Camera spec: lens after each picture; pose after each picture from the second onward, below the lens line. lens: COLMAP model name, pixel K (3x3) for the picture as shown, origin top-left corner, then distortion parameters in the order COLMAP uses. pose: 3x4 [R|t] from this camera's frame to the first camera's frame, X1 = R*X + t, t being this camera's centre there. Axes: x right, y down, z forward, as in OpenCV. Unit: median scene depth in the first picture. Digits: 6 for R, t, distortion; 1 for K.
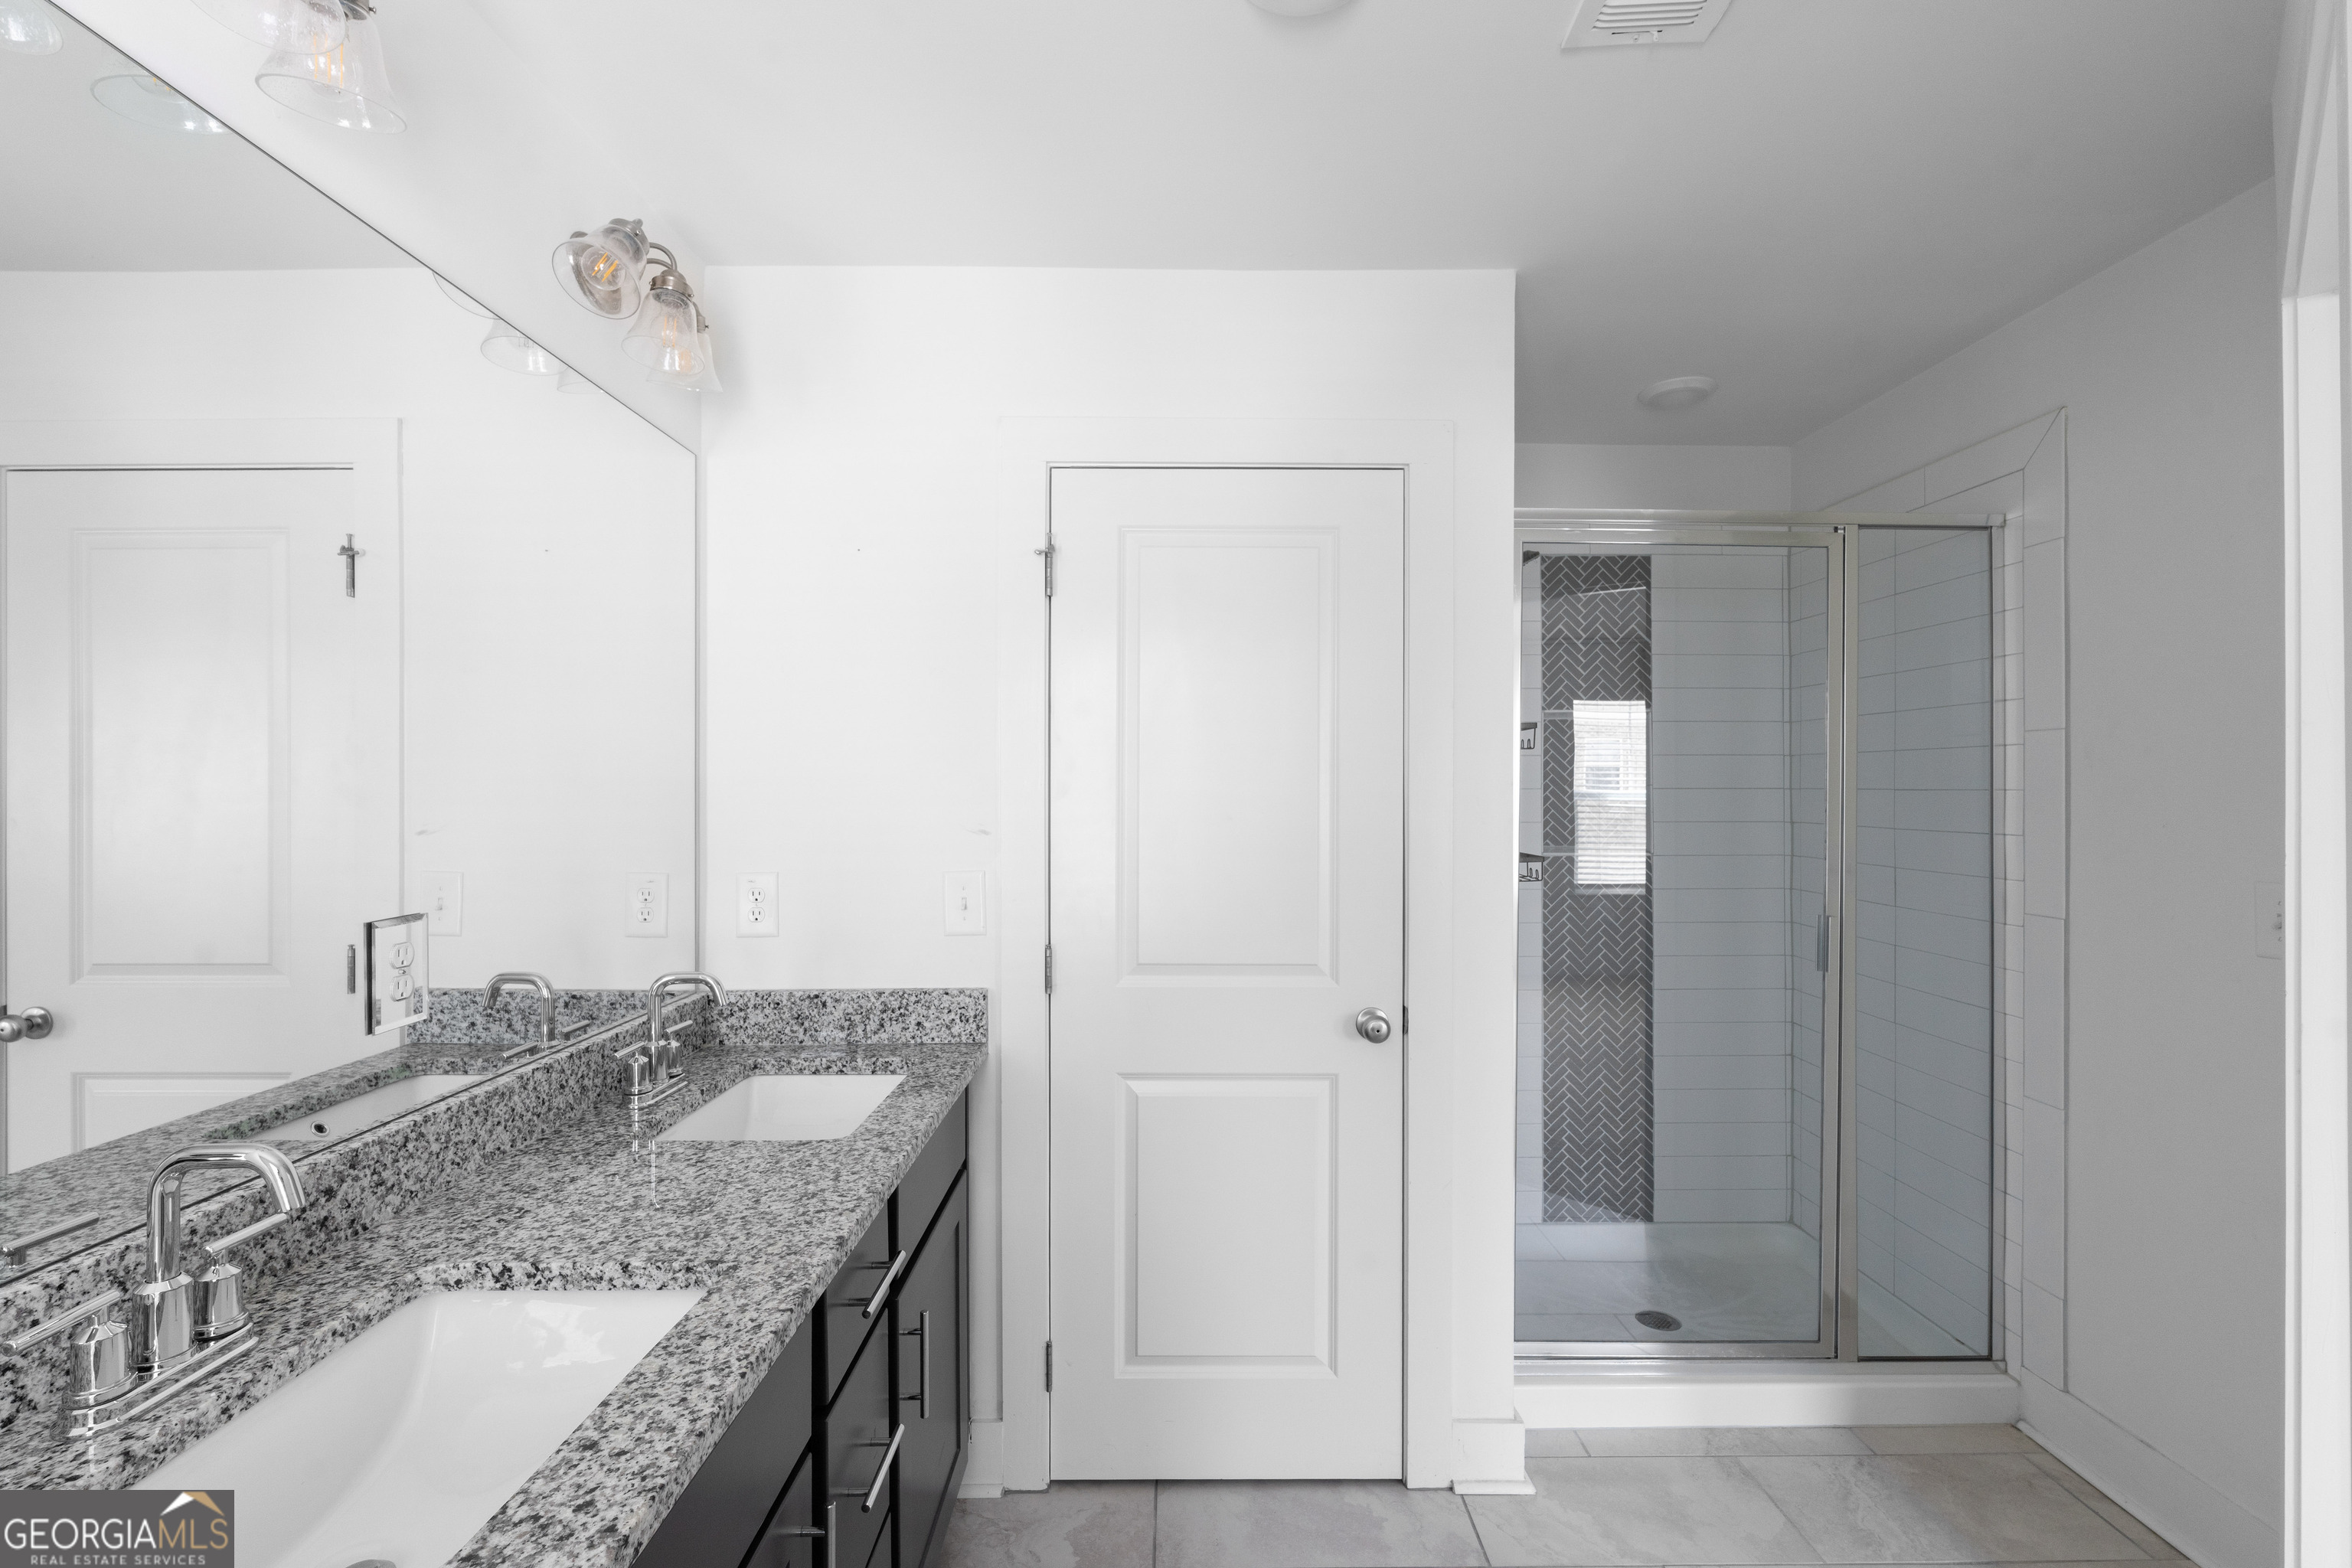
lens RADIAL K [[1022.8, 0, 1188.5], [0, 1022.8, 790.2], [0, 0, 1]] dist [-0.003997, -0.000263]
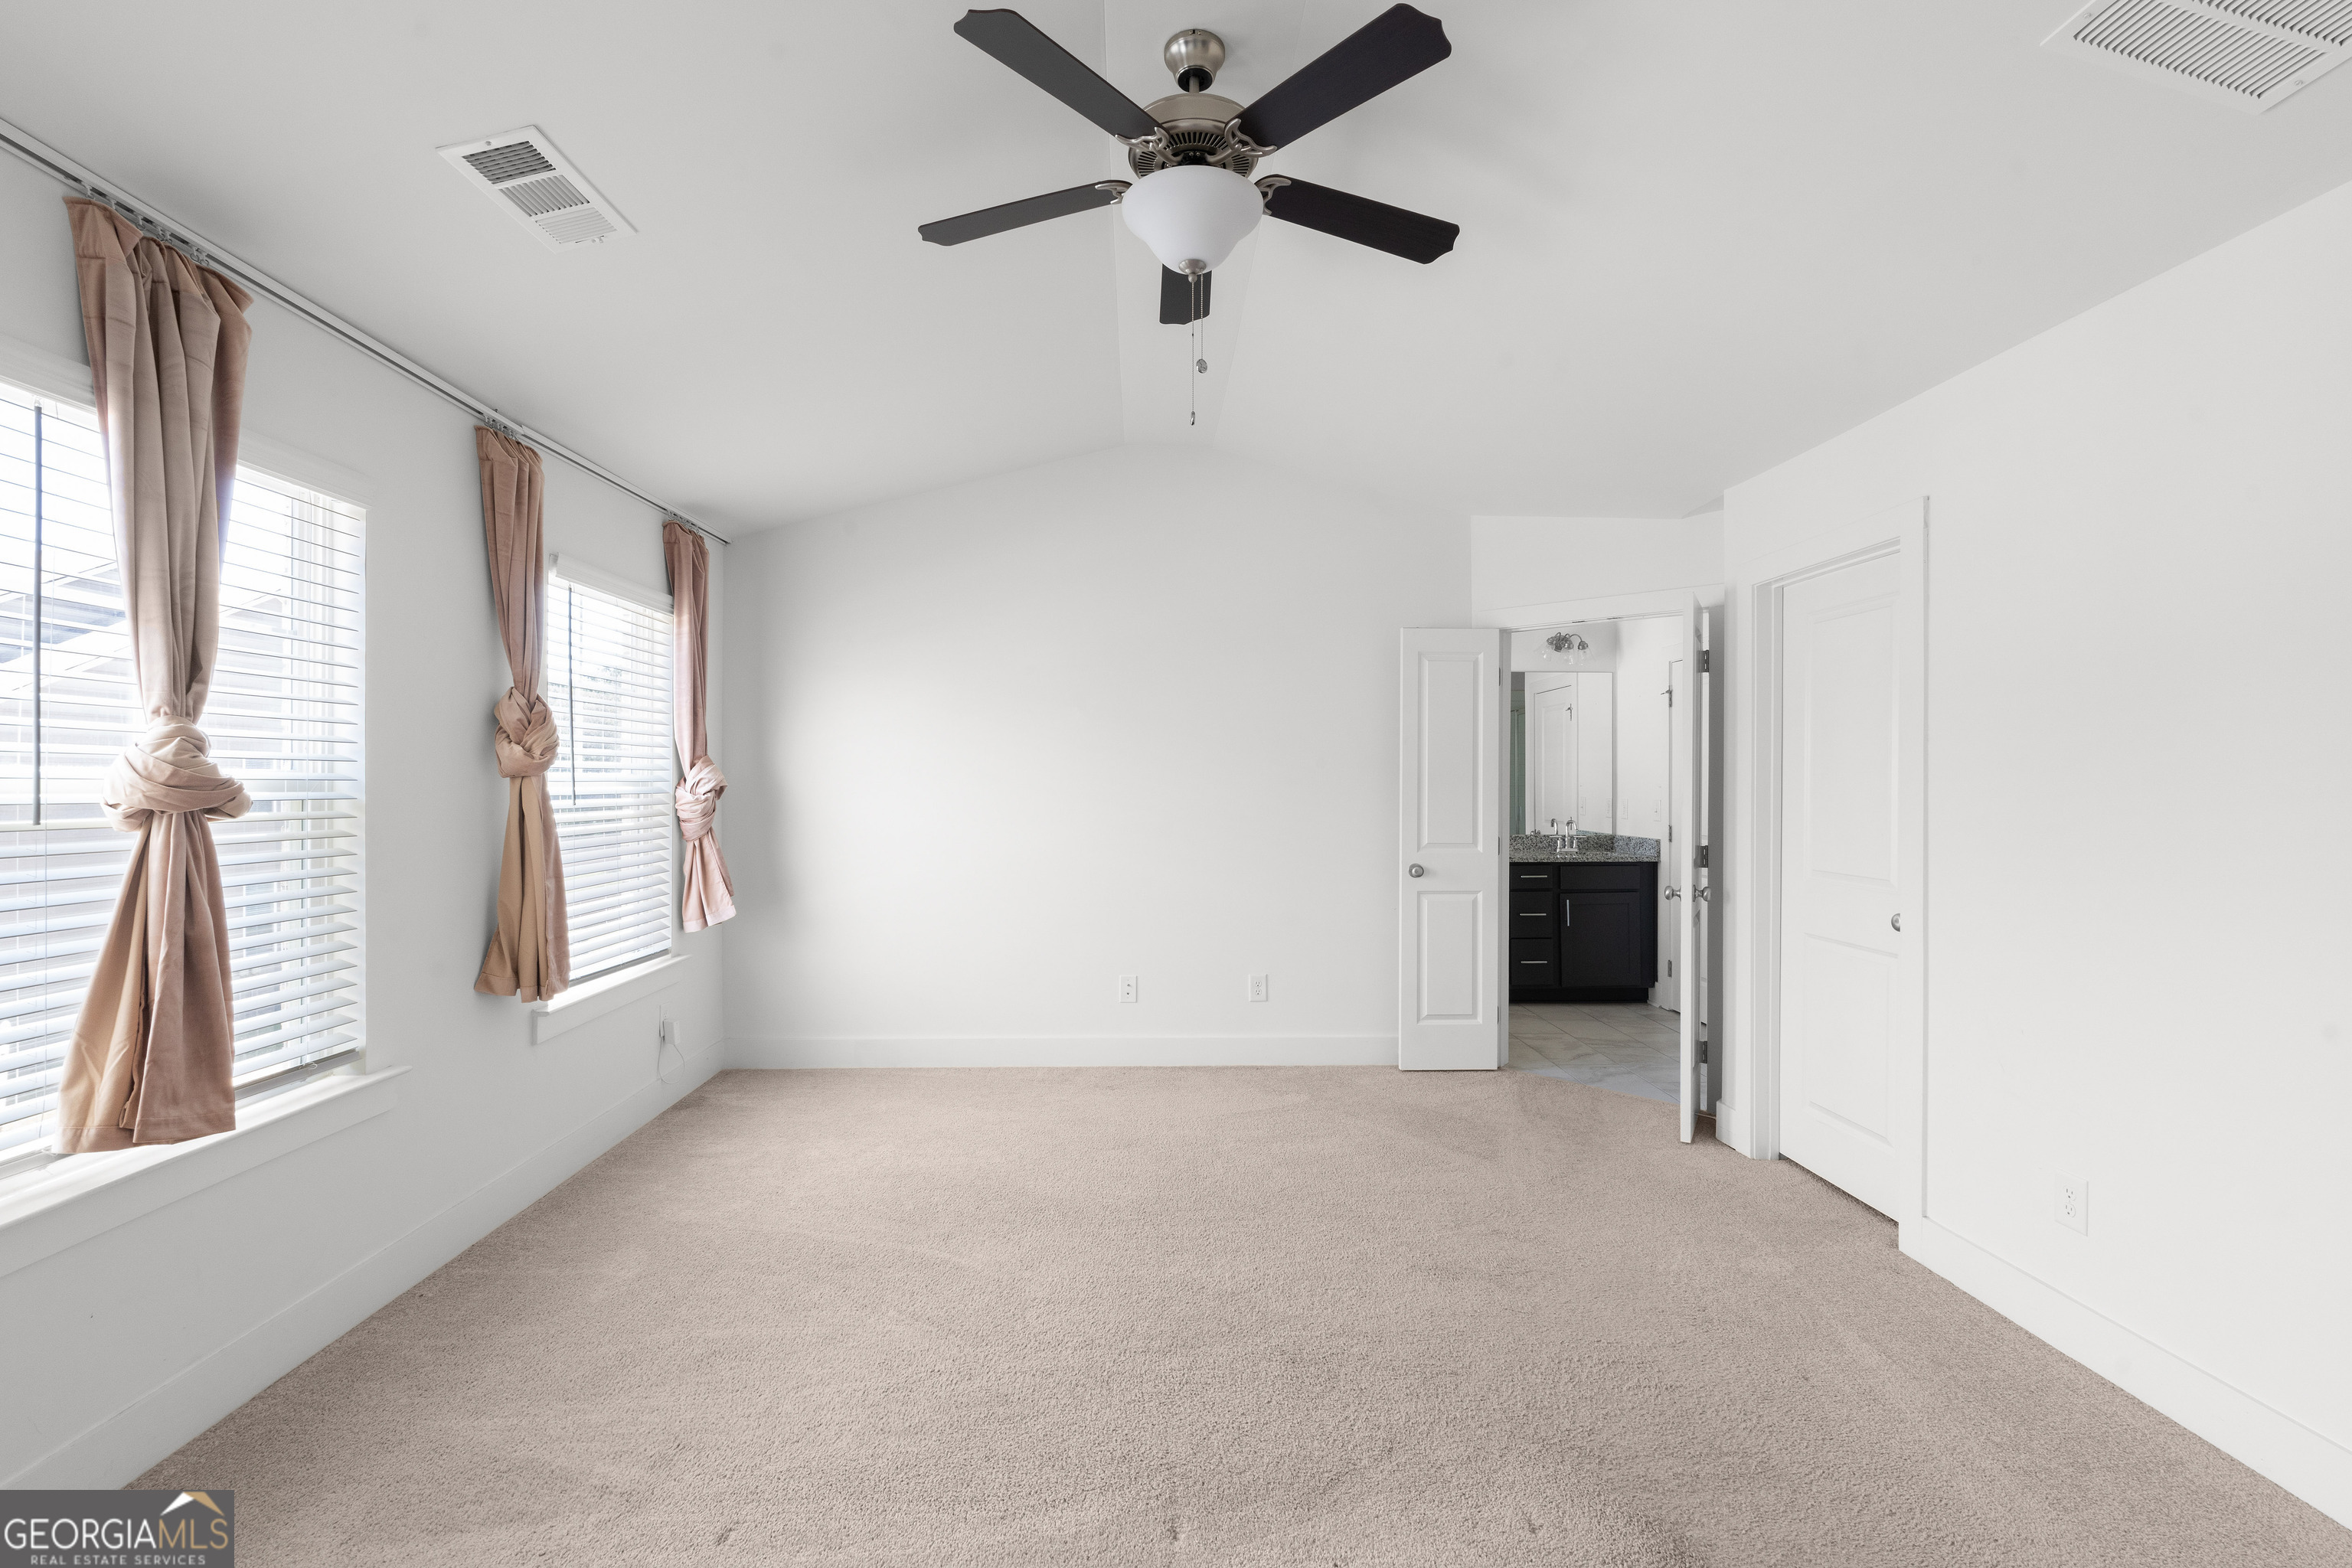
lens RADIAL K [[1022.8, 0, 1167.5], [0, 1022.8, 785.1], [0, 0, 1]] dist [-0.003997, -0.000263]
pose [[0.022798, 0.003511, -0.999734, 2.124495], [0.003045, 0.999989, 0.003581, 0.016307], [0.999735, -0.003126, 0.022787, -0.393963]]
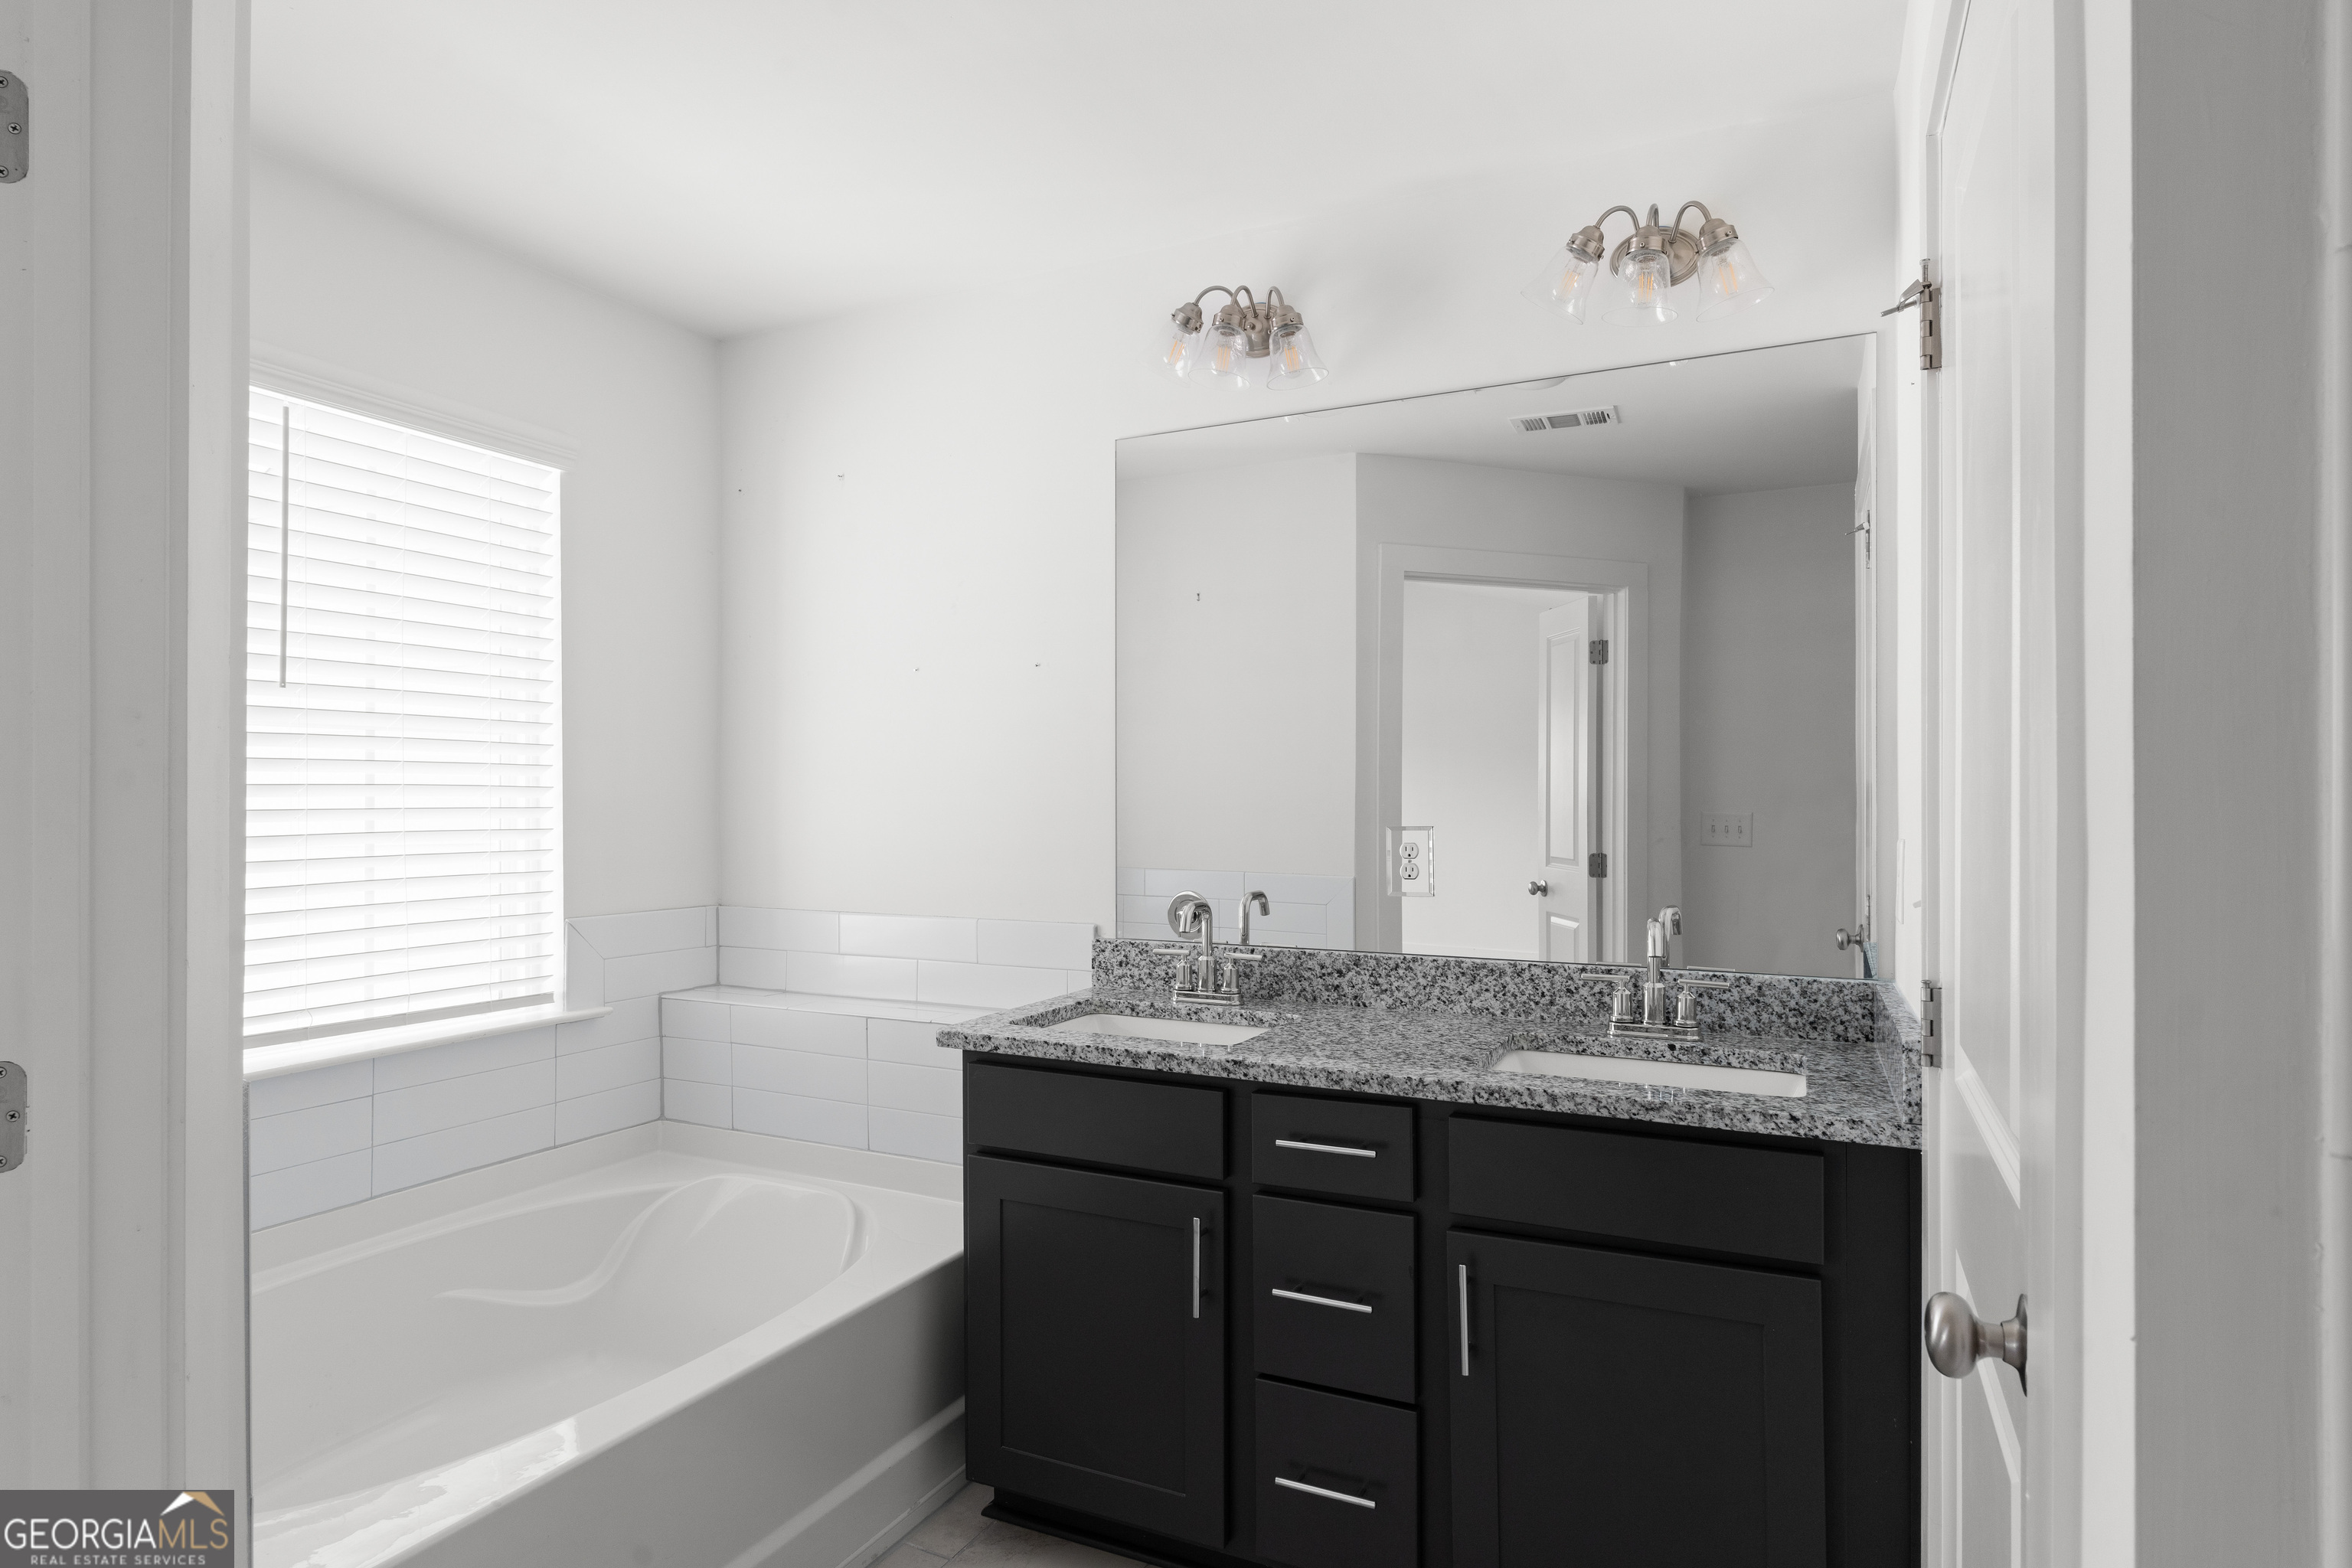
lens RADIAL K [[1260.2, 0, 1200.0], [0, 1260.2, 794.4], [0, 0, 1]] dist [0.003602, 0.001416]
pose [[-0.437707, -0.000269, -0.899118, 0.515512], [0.004175, 0.999989, -0.002331, 0.036025], [0.899108, -0.004774, -0.437701, 0.722581]]
